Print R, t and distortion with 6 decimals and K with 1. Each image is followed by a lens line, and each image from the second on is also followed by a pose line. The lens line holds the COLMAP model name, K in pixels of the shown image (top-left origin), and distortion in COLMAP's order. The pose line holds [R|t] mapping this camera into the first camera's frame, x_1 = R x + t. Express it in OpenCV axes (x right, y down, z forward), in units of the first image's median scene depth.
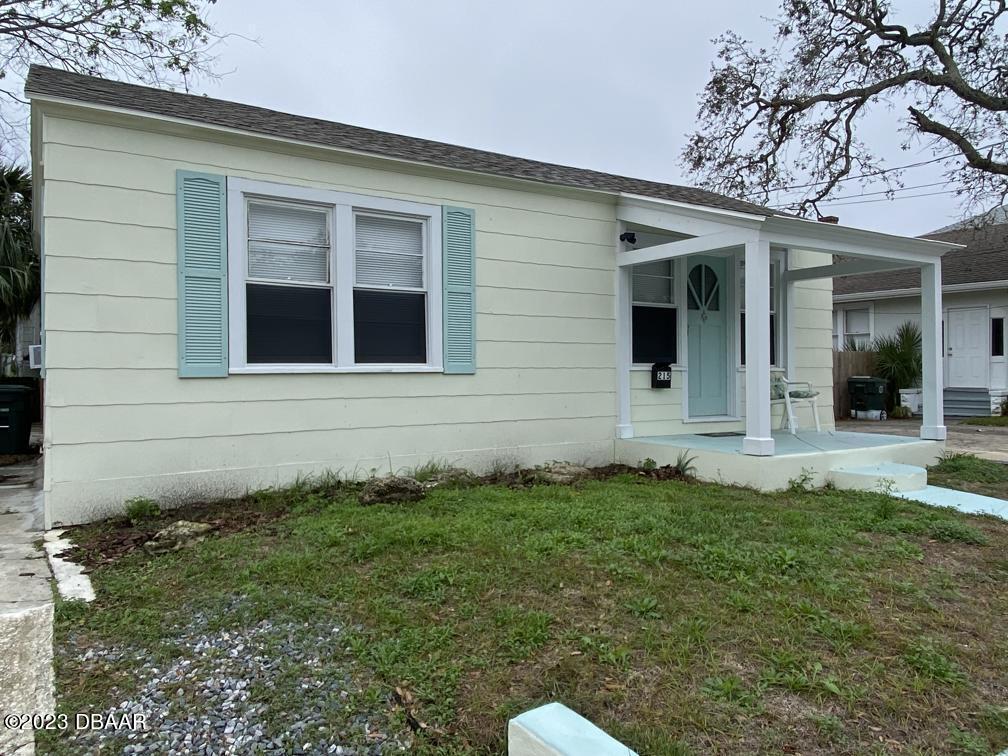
lens RADIAL K [[702.4, 0, 472.4], [0, 702.4, 375.8], [0, 0, 1]] dist [0.069404, -0.000441]
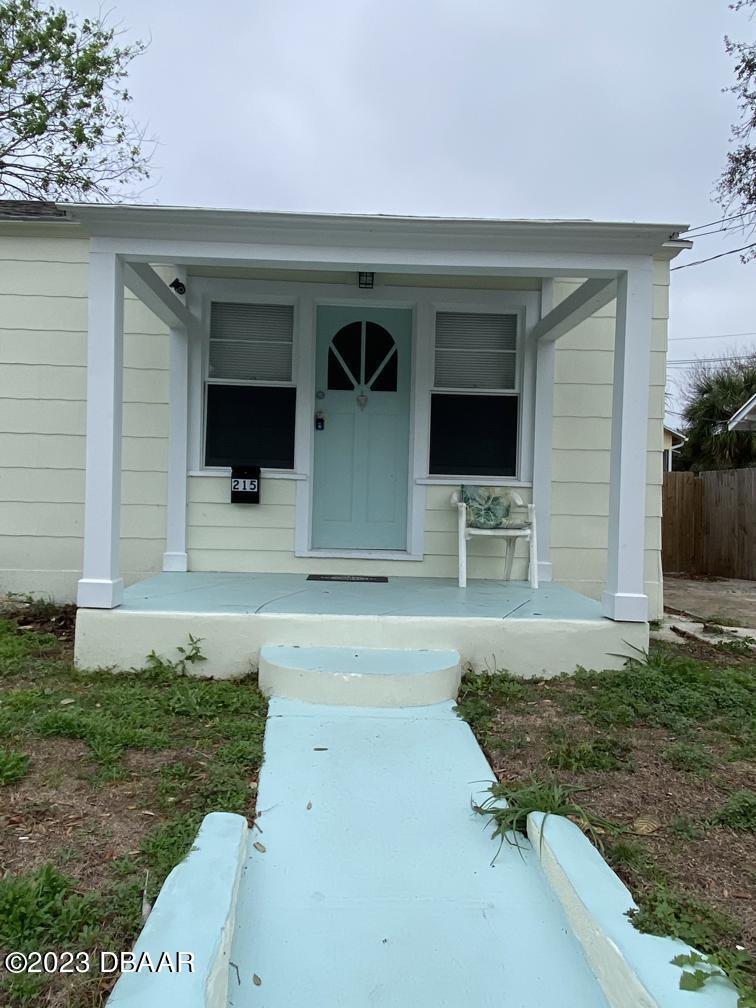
lens RADIAL K [[750.3, 0, 378.0], [0, 750.3, 504.0], [0, 0, 1]] dist [0.106270, -0.158384]
pose [[0.877420, 0.039505, -0.478094, 0.881023], [-0.033365, 0.999216, 0.021332, -0.002346], [0.478562, -0.002766, 0.878050, 0.502839]]
